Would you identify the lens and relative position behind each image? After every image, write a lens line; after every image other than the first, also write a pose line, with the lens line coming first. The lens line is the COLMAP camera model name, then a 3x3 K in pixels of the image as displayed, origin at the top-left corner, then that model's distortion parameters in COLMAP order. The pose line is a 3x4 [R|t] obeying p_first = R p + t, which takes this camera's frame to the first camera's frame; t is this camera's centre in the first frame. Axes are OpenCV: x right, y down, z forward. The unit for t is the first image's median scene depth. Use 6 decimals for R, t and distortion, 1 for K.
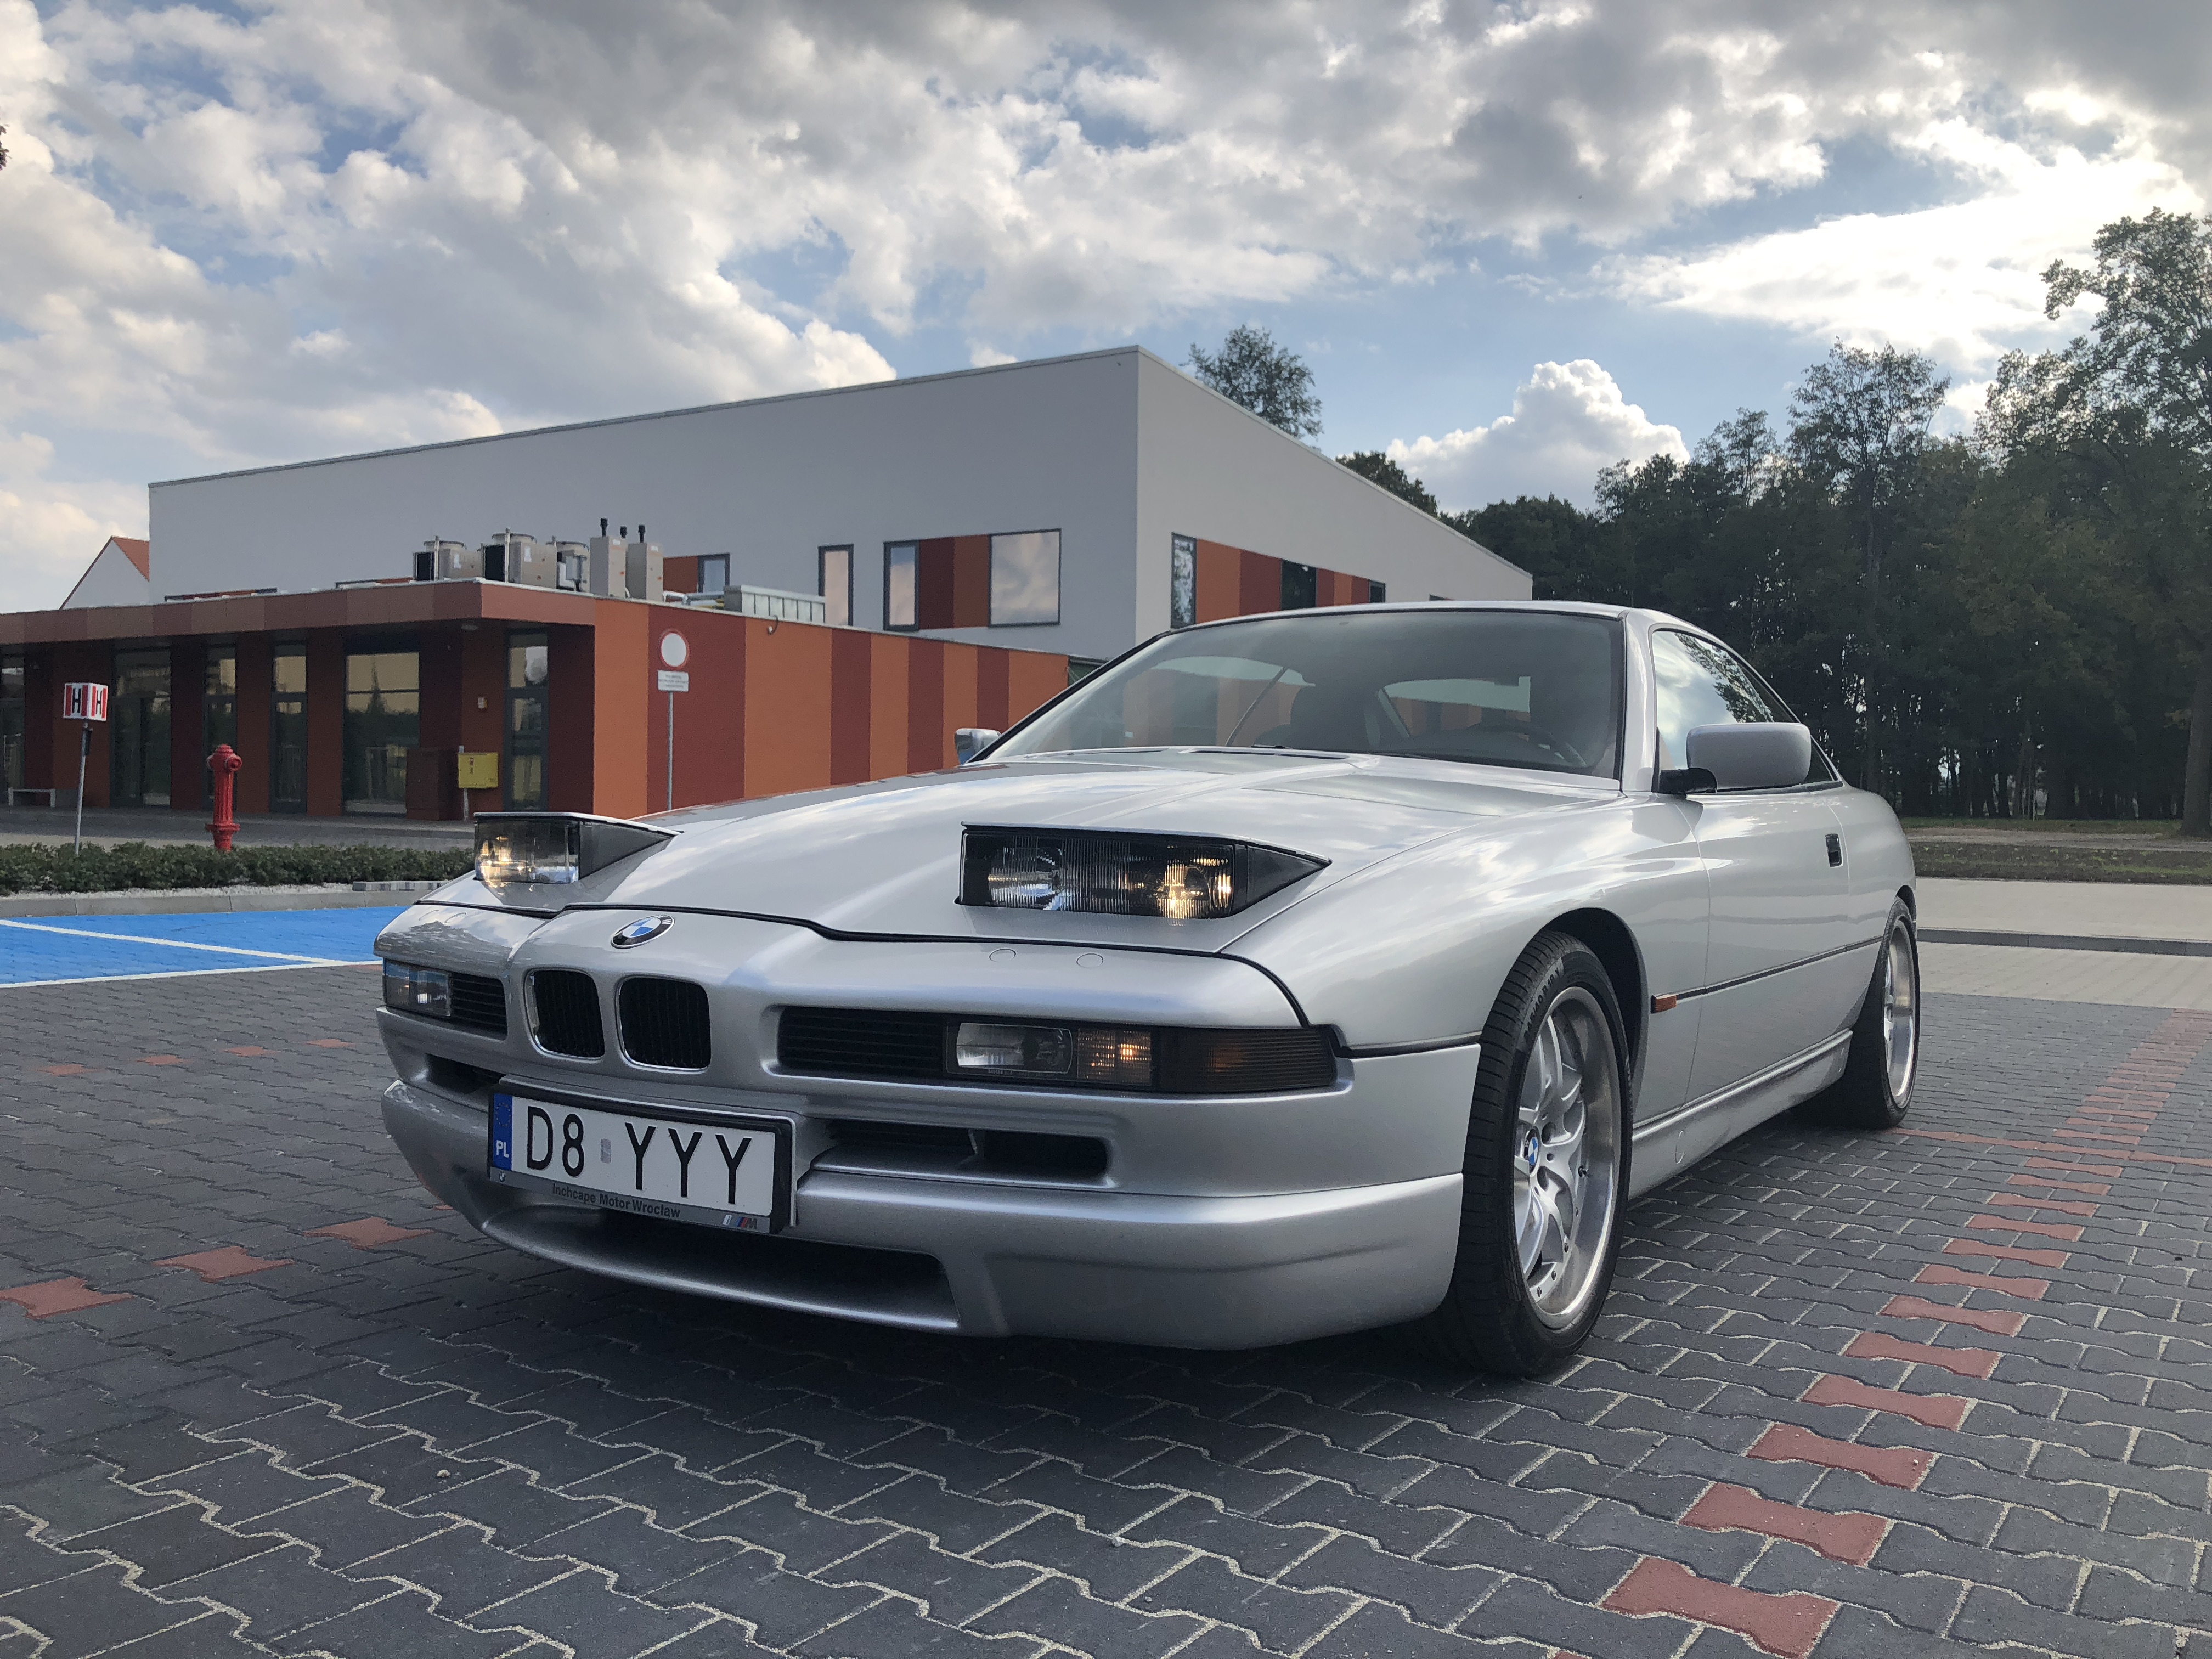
lens RADIAL K [[1812.7, 0, 1121.0], [0, 1812.7, 818.4], [0, 0, 1]] dist [0.020962, -0.012832]
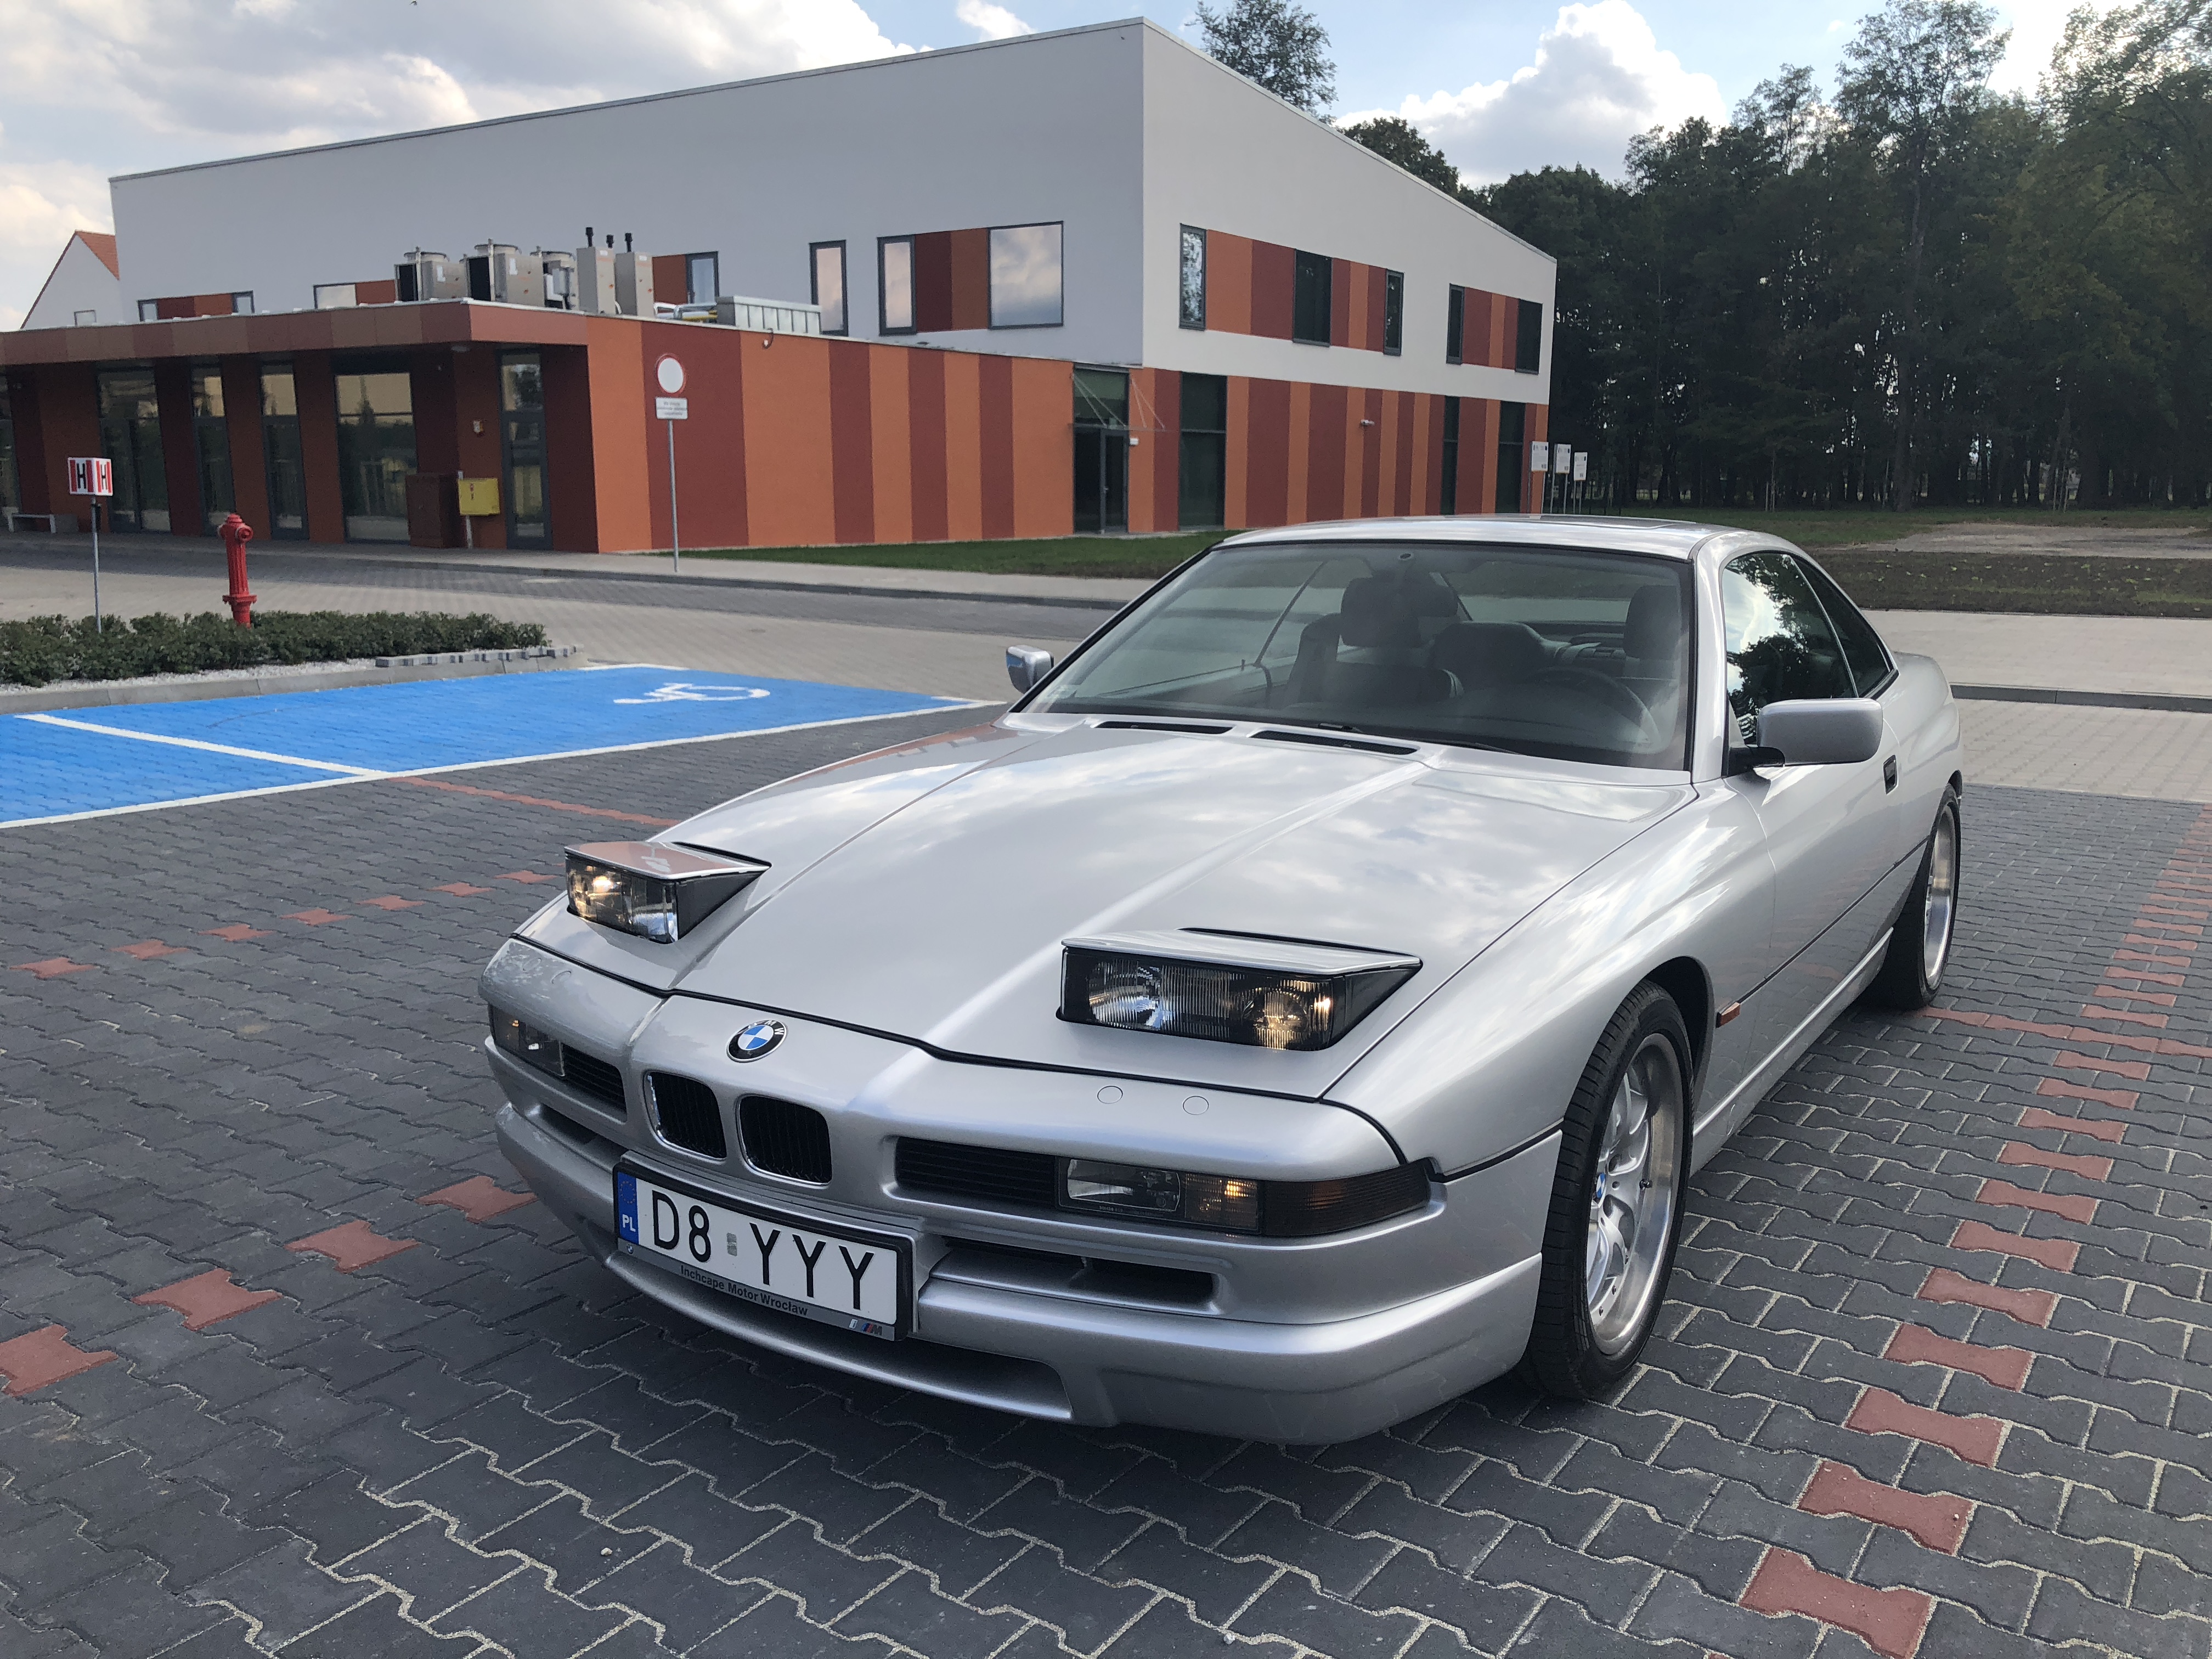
lens RADIAL K [[1812.7, 0, 1095.4], [0, 1812.7, 850.5], [0, 0, 1]] dist [0.020962, -0.012832]
pose [[0.999828, -0.007663, -0.016884, -0.043069], [0.010656, 0.982670, 0.185059, -0.197148], [0.015173, -0.185207, 0.982582, 0.003425]]
